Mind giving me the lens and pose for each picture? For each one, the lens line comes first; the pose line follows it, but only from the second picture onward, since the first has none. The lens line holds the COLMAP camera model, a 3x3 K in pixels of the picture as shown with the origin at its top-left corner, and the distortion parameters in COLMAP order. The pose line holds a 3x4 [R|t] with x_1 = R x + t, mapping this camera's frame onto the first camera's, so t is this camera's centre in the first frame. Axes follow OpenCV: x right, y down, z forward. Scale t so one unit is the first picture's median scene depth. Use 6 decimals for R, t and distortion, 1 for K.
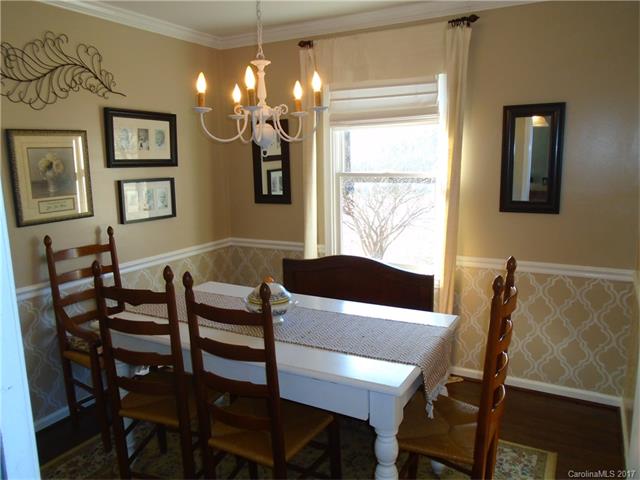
lens RADIAL K [[496.8, 0, 320.0], [0, 496.8, 240.0], [0, 0, 1]] dist [-0.005346, 0.005962]
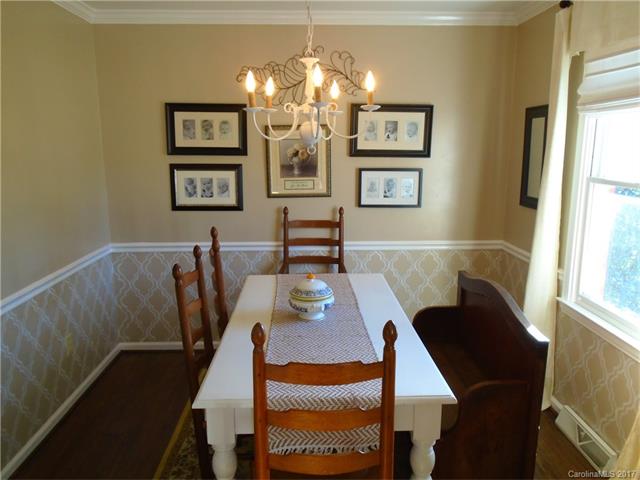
lens RADIAL K [[496.8, 0, 320.0], [0, 496.8, 240.0], [0, 0, 1]] dist [-0.005346, 0.005962]
pose [[0.510558, 0.186099, -0.839463, 0.550730], [-0.154368, 0.980273, 0.123429, -0.089605], [0.845873, 0.066569, 0.529214, 0.353992]]
